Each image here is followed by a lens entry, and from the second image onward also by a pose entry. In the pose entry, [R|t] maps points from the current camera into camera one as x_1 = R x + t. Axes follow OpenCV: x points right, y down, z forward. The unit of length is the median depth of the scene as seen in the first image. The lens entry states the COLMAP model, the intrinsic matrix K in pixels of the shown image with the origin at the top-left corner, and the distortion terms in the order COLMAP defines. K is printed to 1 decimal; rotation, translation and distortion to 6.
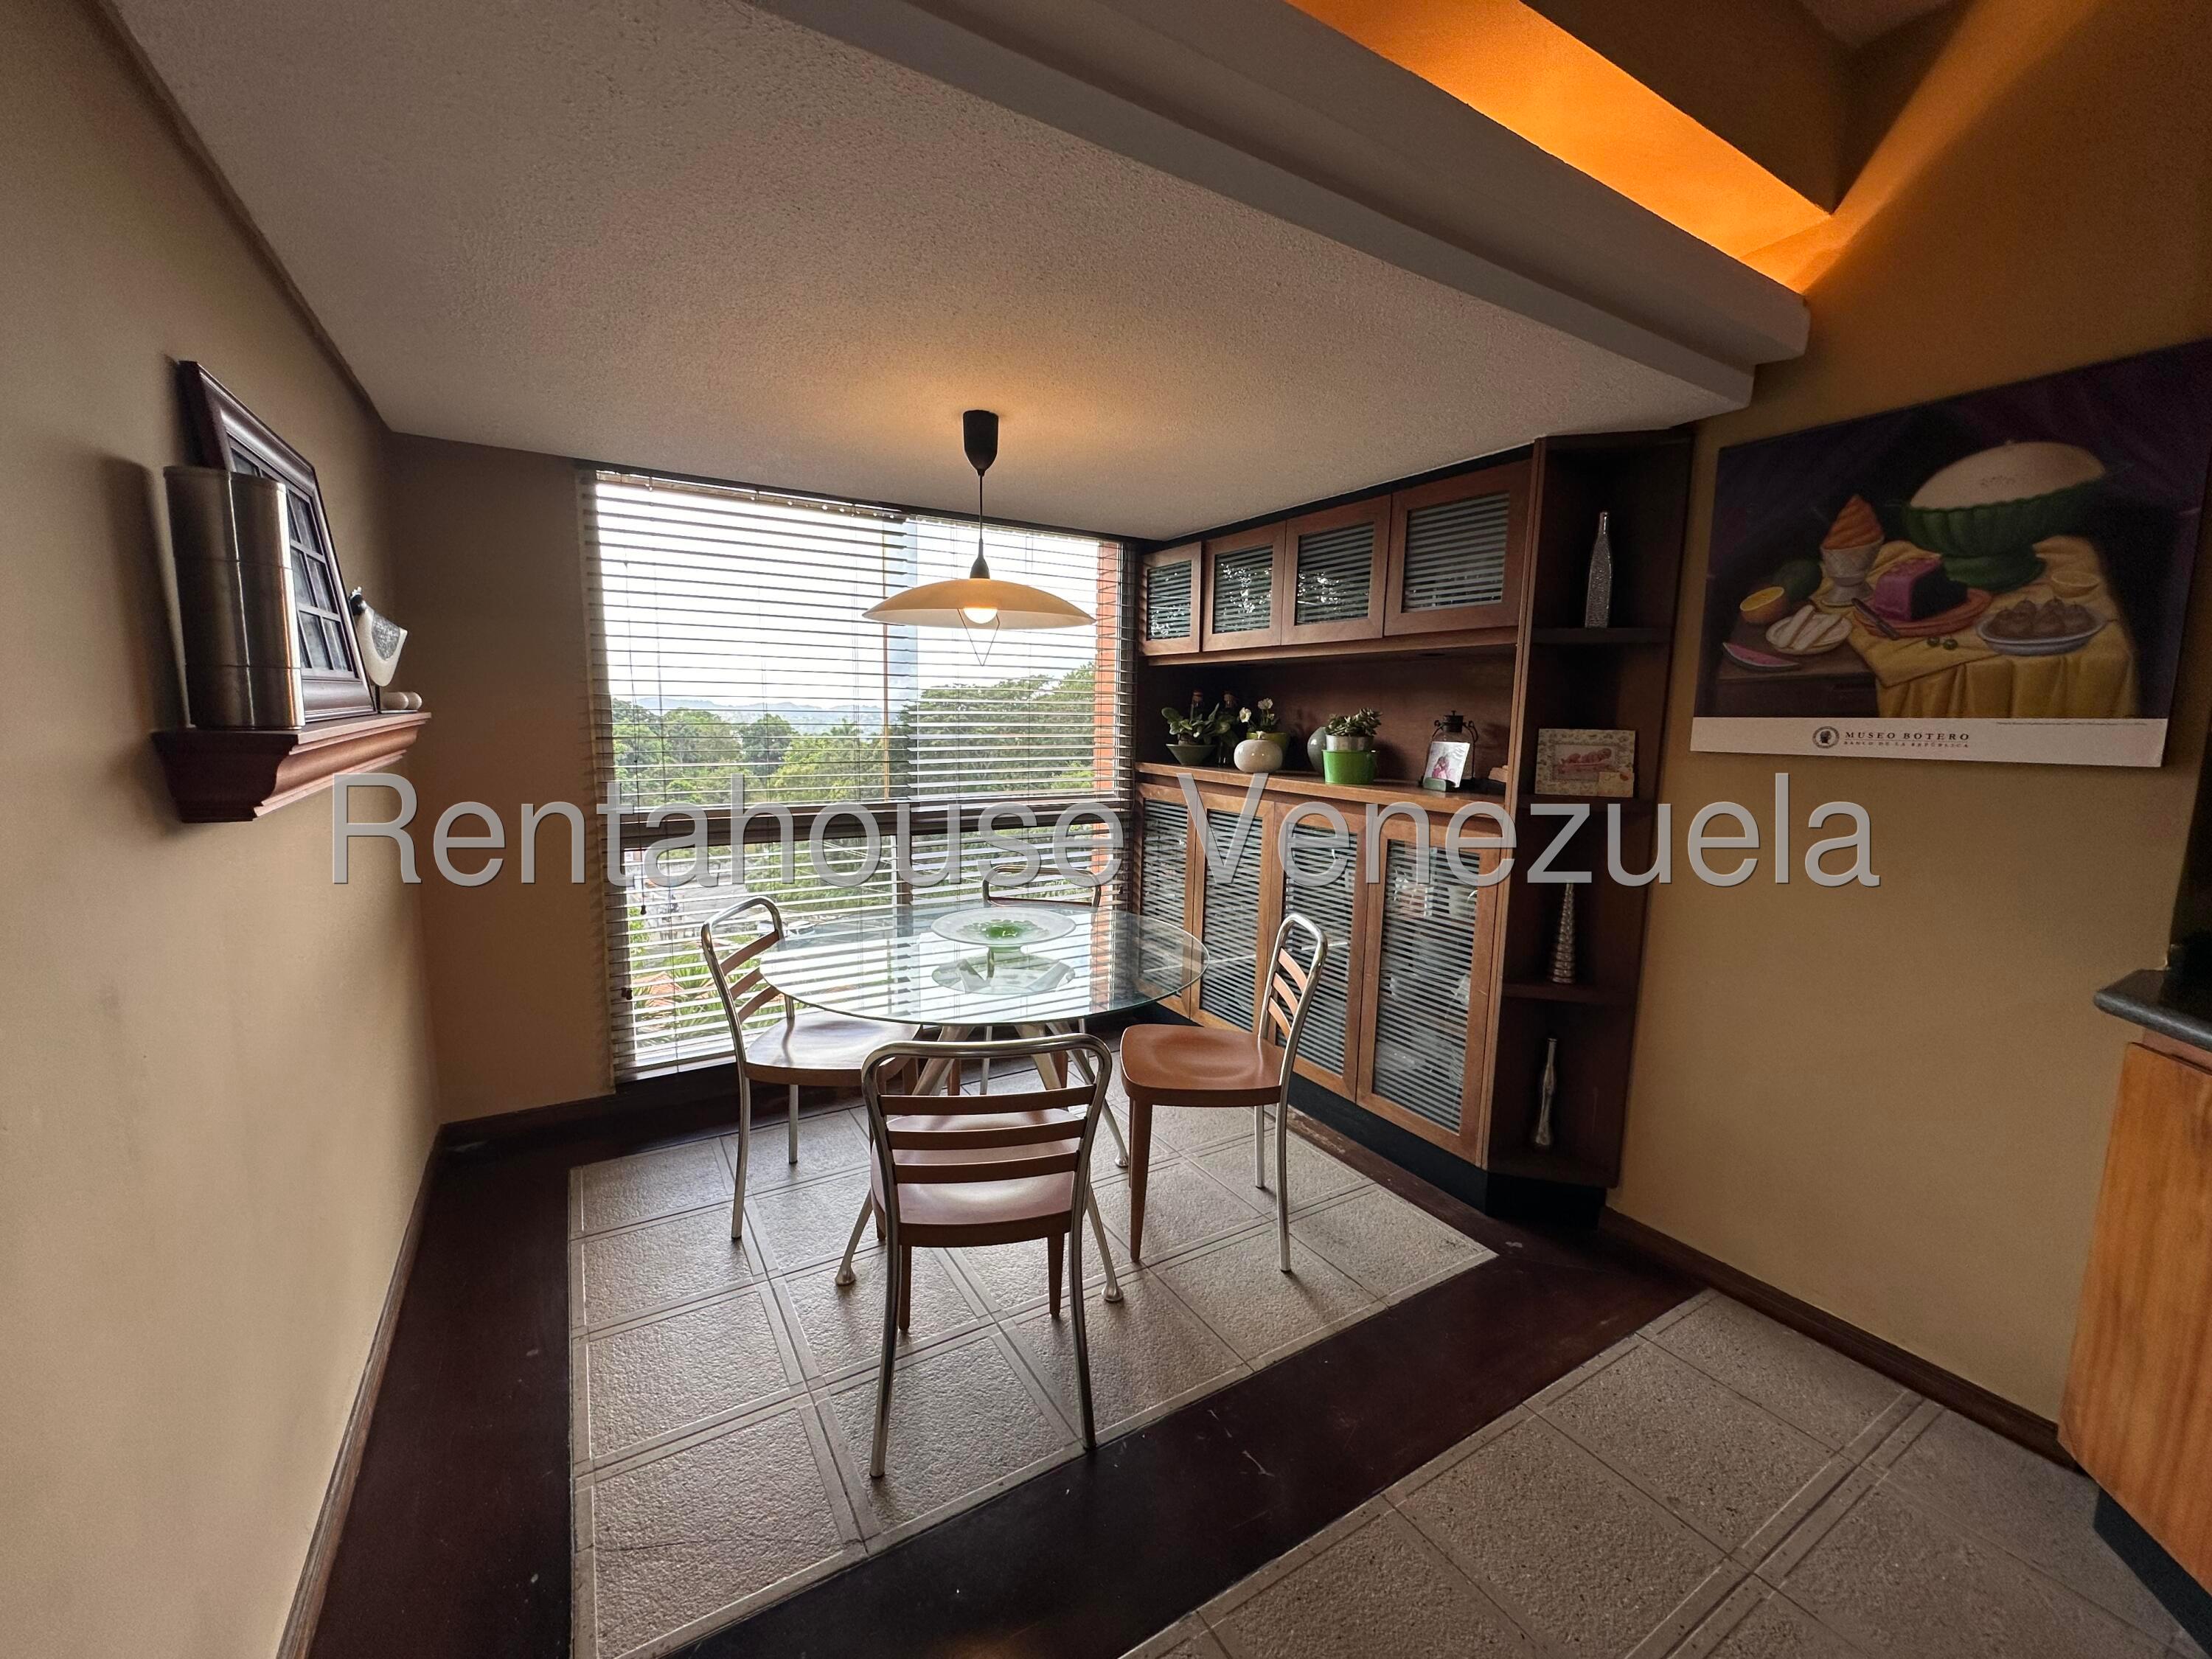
lens RADIAL K [[884.9, 0, 1106.0], [0, 884.9, 829.5], [0, 0, 1]] dist [0.000078, 0.000002]
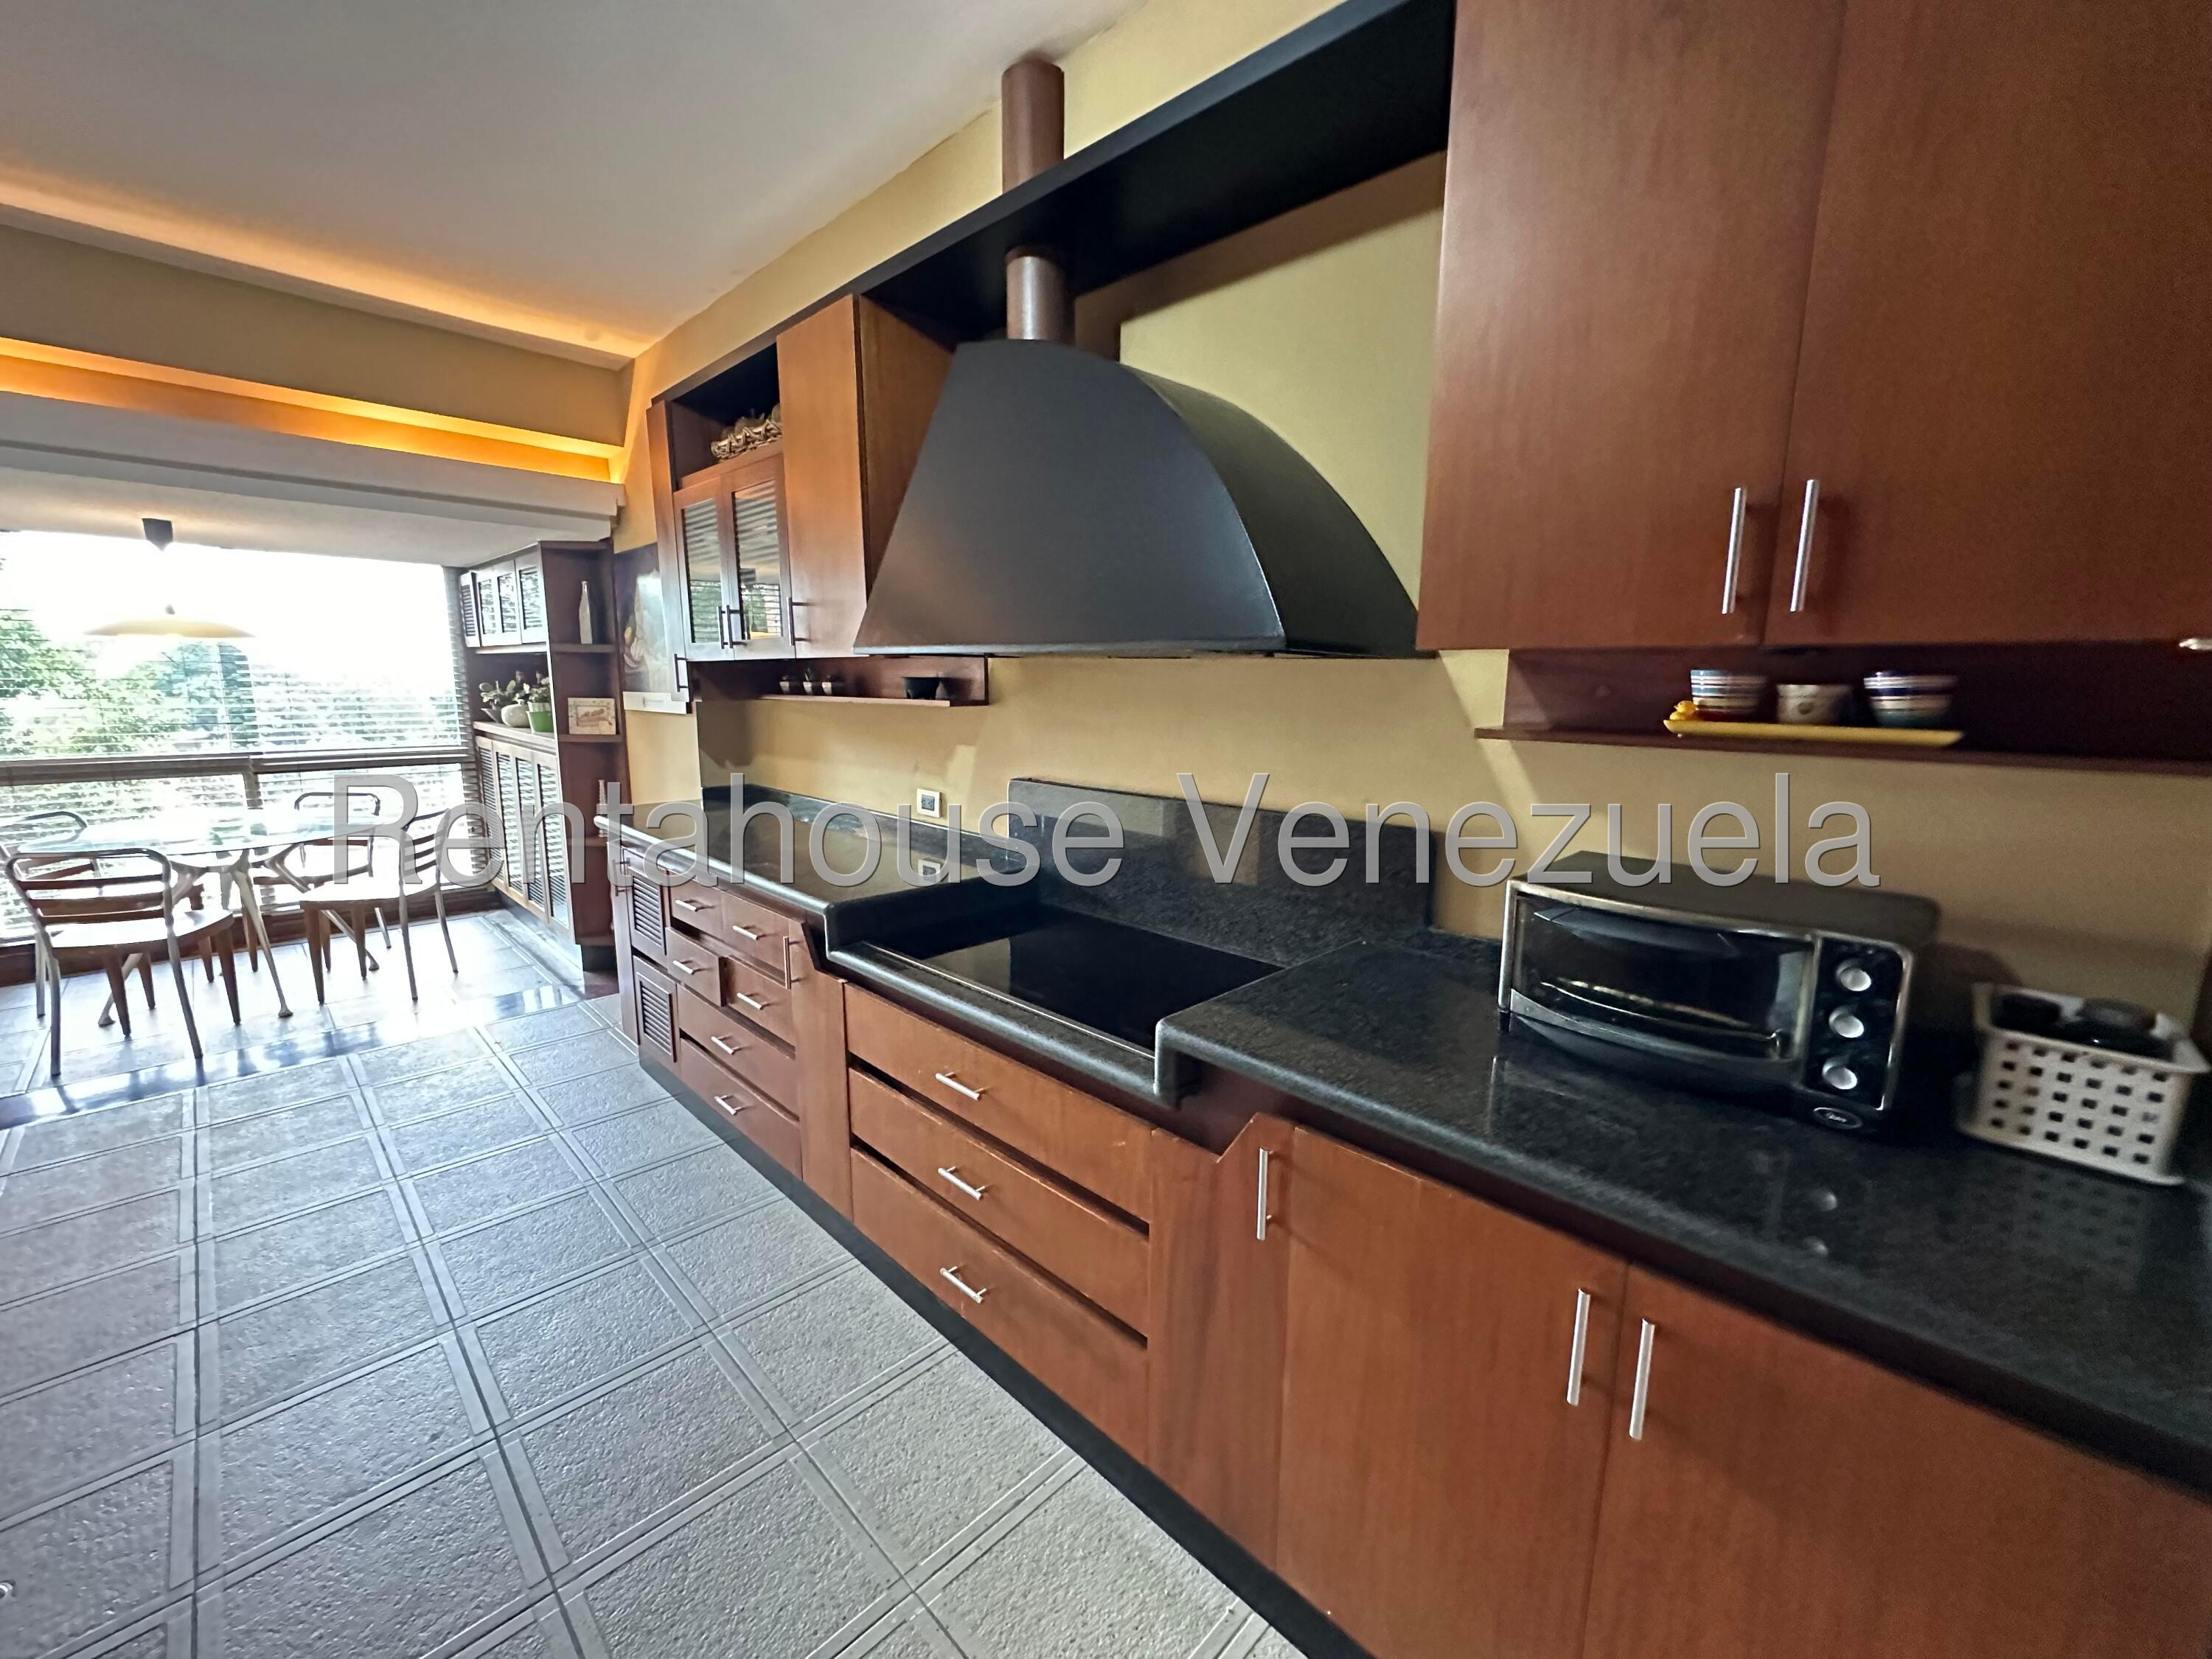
lens RADIAL K [[884.9, 0, 1106.0], [0, 884.9, 829.5], [0, 0, 1]] dist [0.000078, 0.000002]
pose [[0.969330, -0.044986, 0.241610, 0.785529], [0.035087, 0.998365, 0.045121, 0.080944], [-0.243244, -0.035260, 0.969324, -0.749198]]
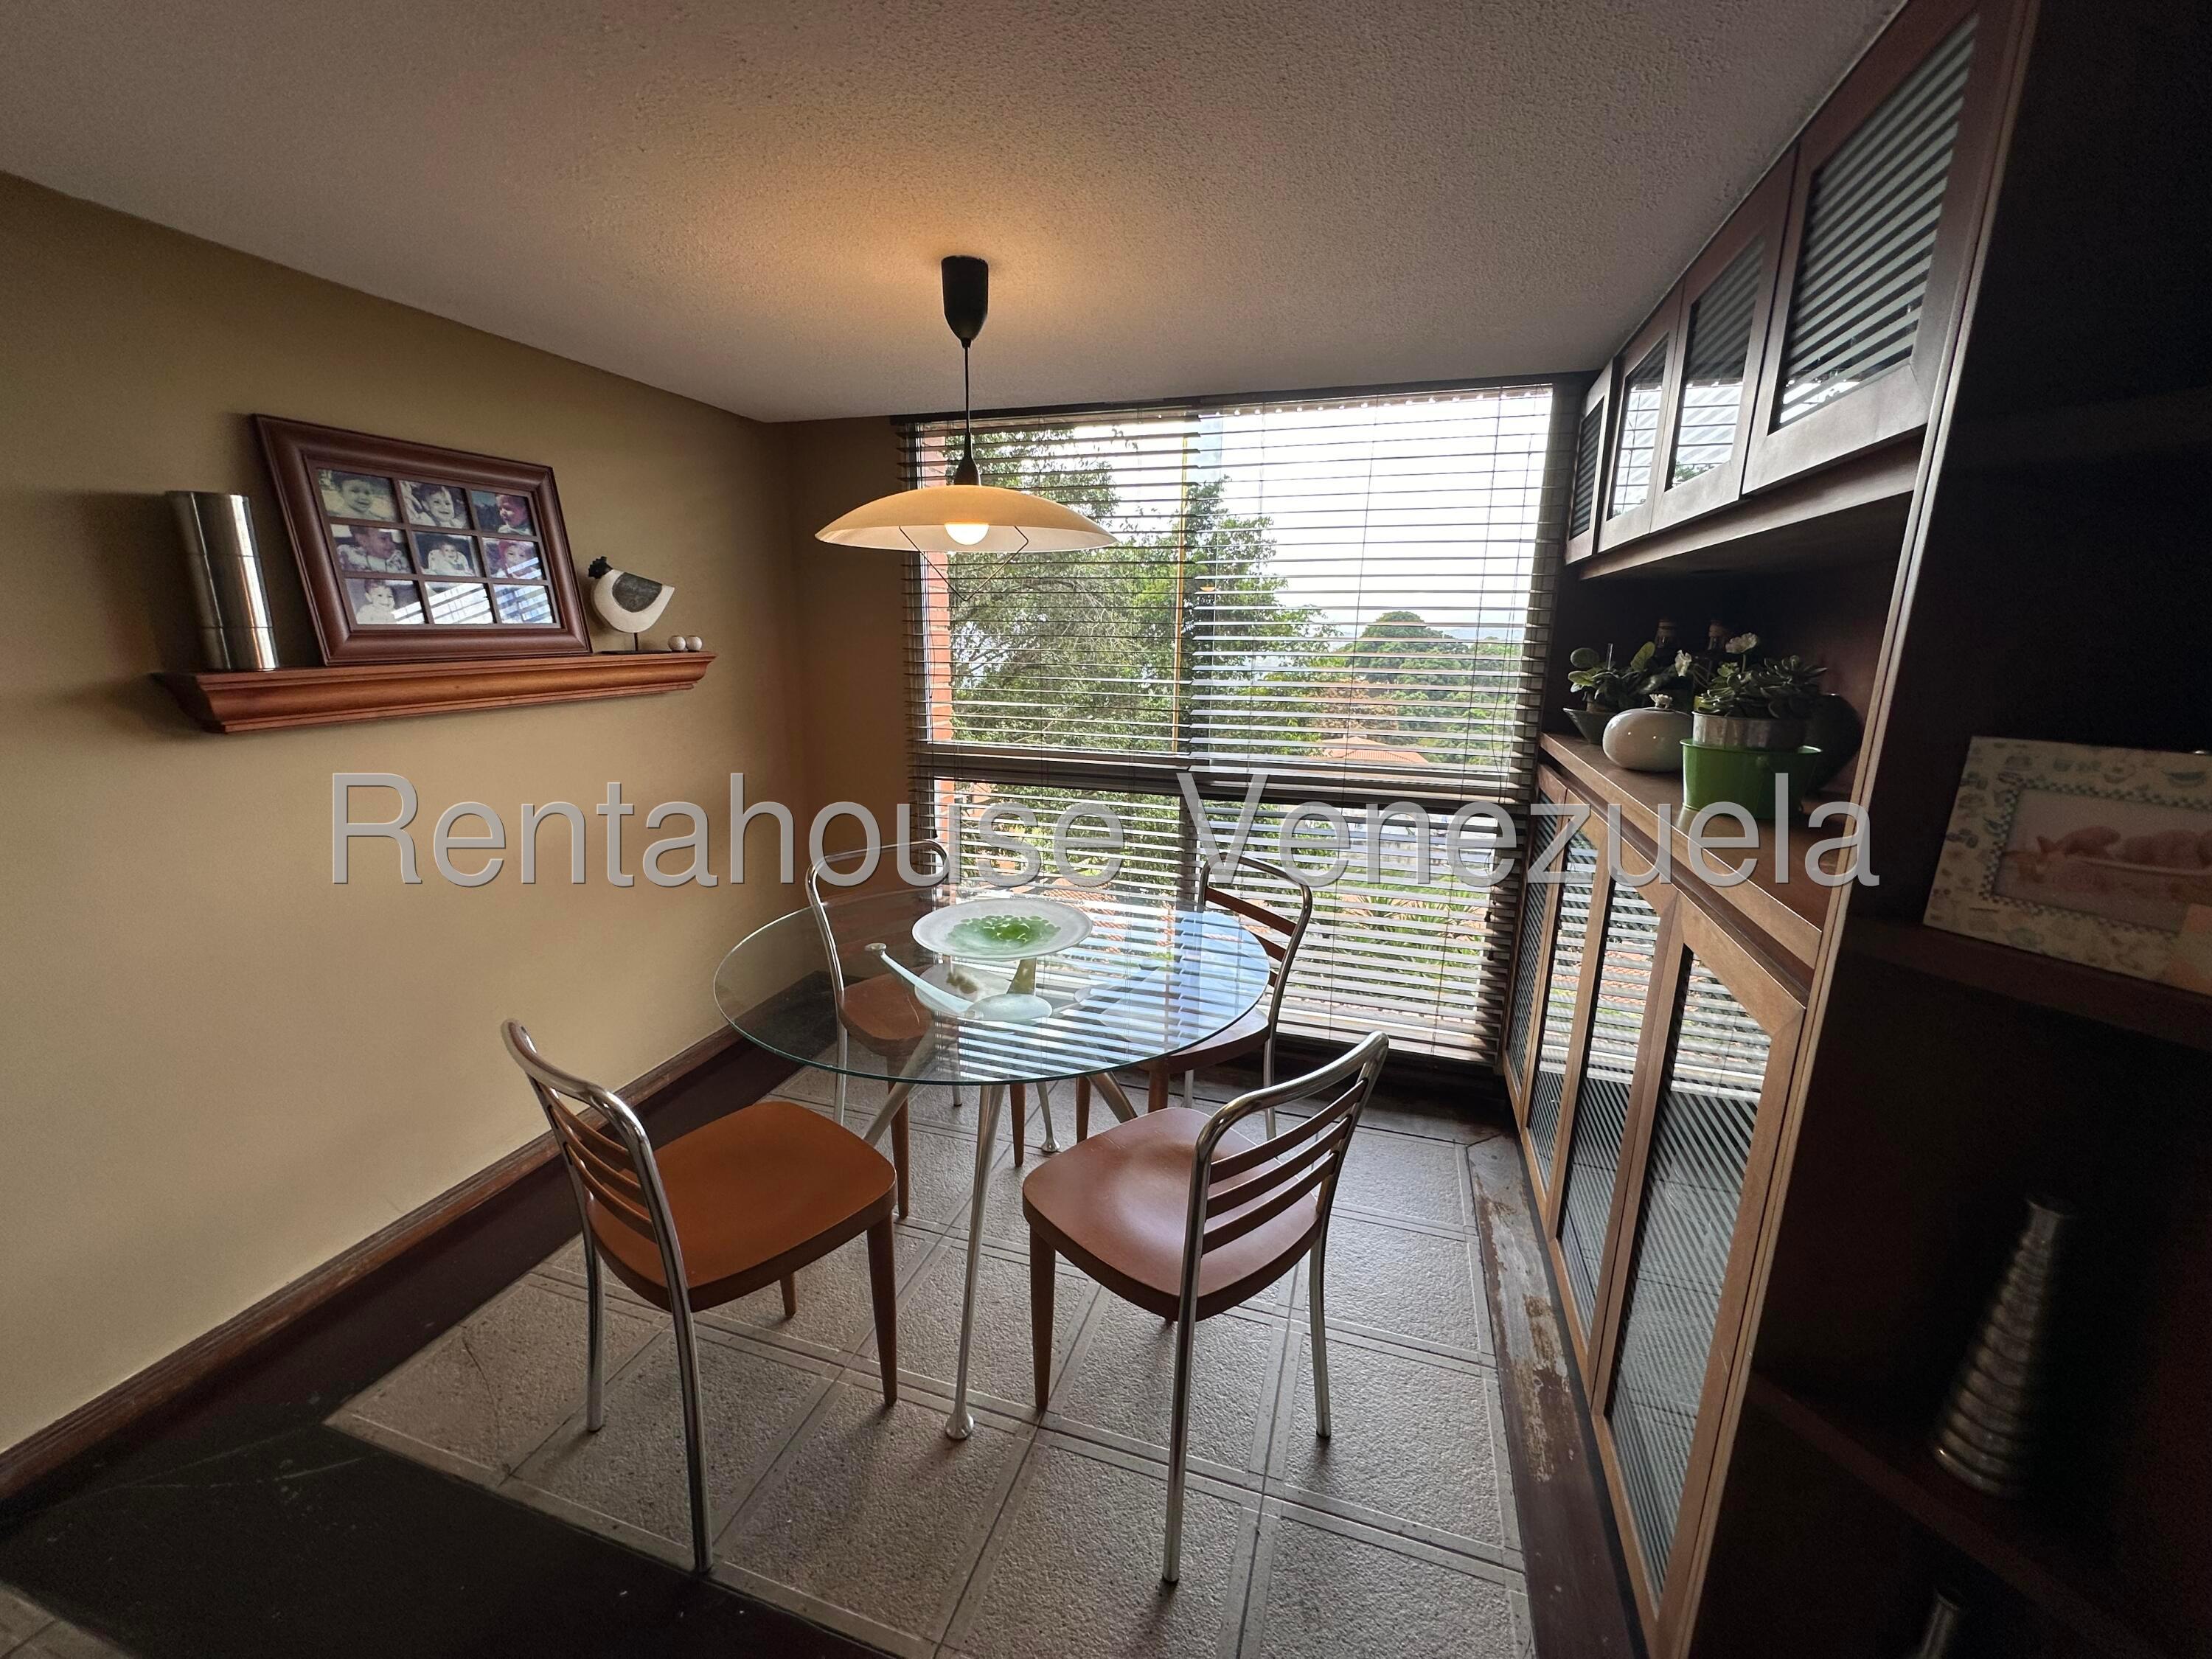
lens RADIAL K [[884.9, 0, 1106.0], [0, 884.9, 829.5], [0, 0, 1]] dist [0.000078, 0.000002]
pose [[0.656736, 0.158671, -0.737239, 0.370028], [-0.101290, 0.987316, 0.122263, -0.061226], [0.747287, -0.005620, 0.664477, 0.377595]]
